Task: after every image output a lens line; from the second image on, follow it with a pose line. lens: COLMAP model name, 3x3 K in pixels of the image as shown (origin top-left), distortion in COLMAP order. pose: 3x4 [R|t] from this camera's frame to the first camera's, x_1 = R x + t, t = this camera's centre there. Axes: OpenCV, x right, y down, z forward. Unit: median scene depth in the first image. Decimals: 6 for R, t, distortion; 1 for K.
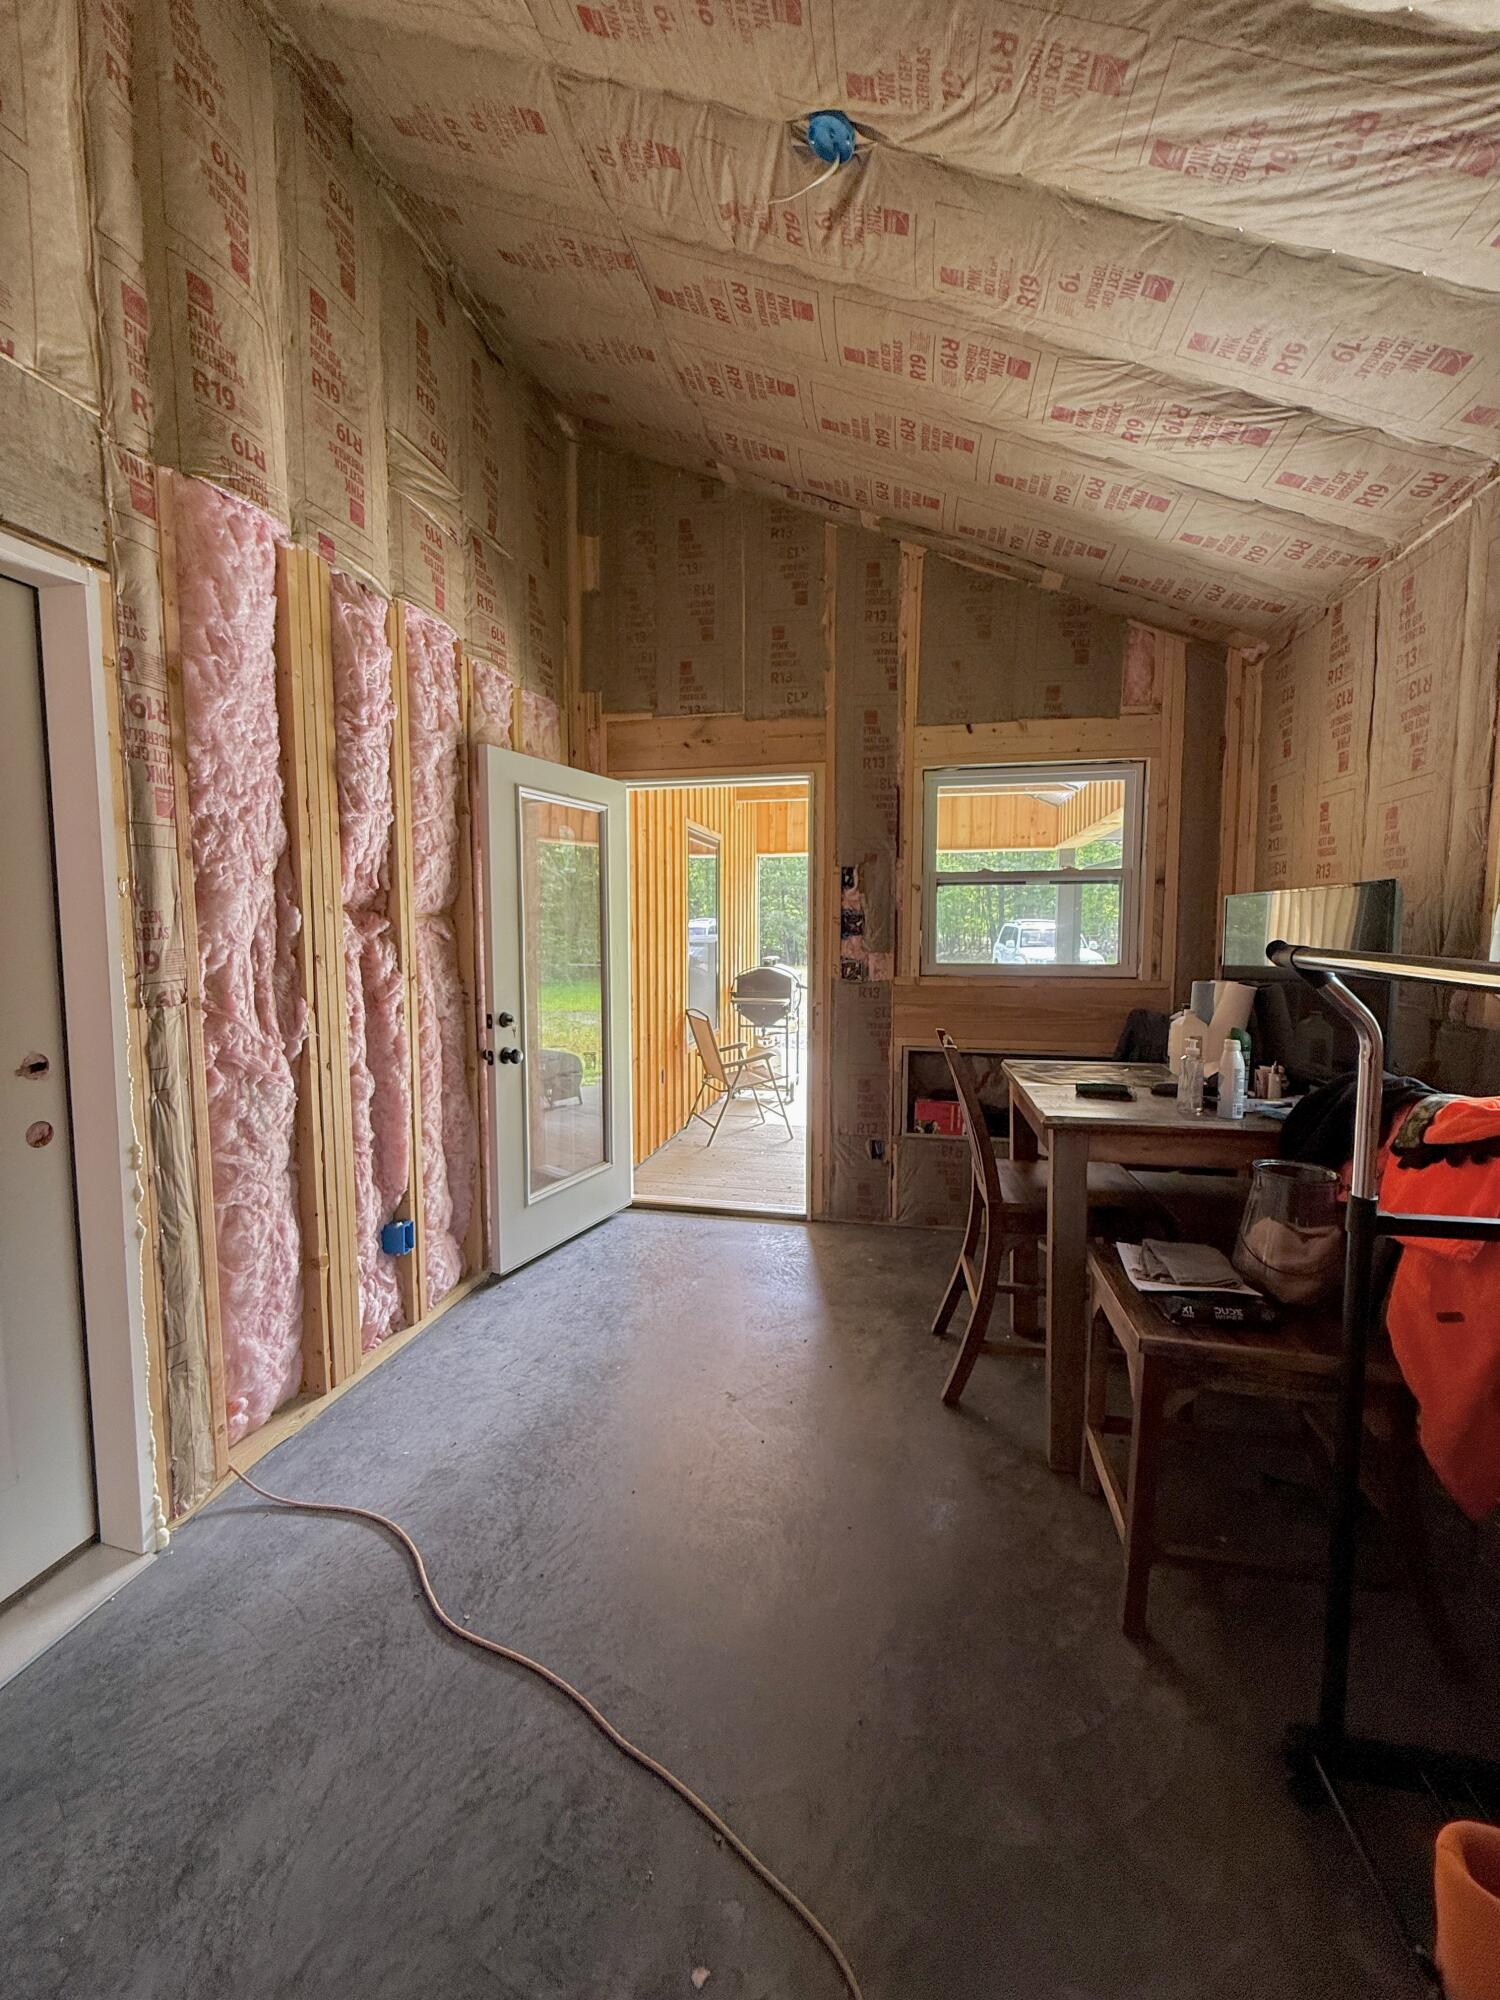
lens RADIAL K [[798.2, 0, 749.4], [0, 798.2, 993.6], [0, 0, 1]] dist [-0.001537, 0.000014]
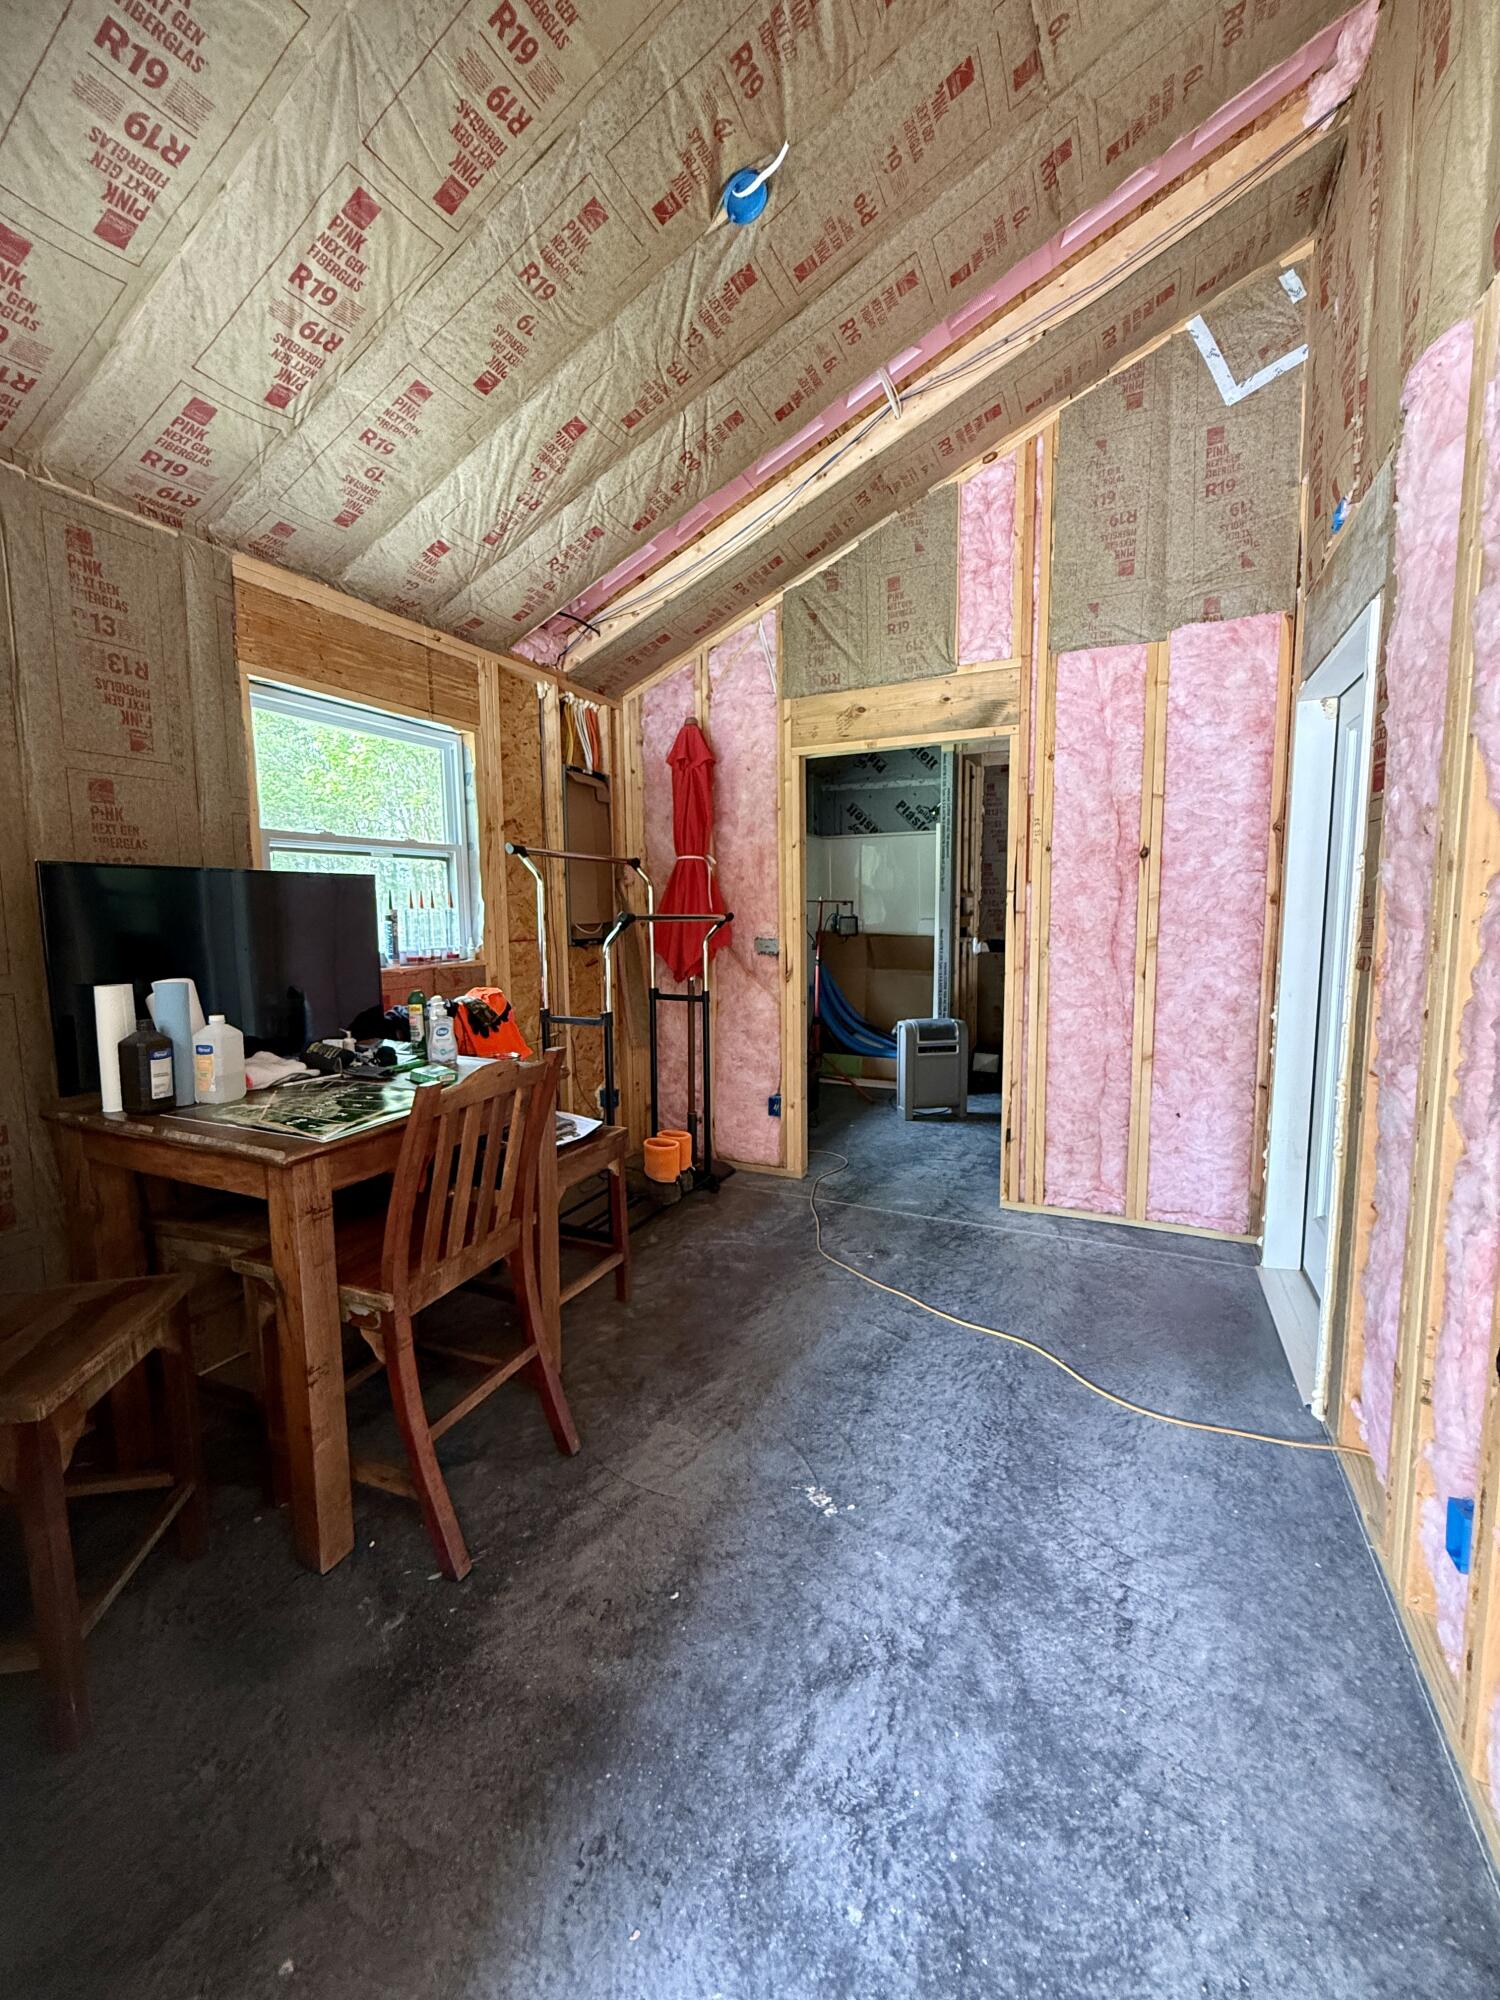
lens RADIAL K [[798.2, 0, 754.5], [0, 798.2, 993.6], [0, 0, 1]] dist [-0.001537, 0.000014]
pose [[-0.974679, -0.014029, 0.223169, -0.148309], [0.028417, 0.982167, 0.185851, -0.153129], [-0.221796, 0.187487, -0.956899, 1.912732]]
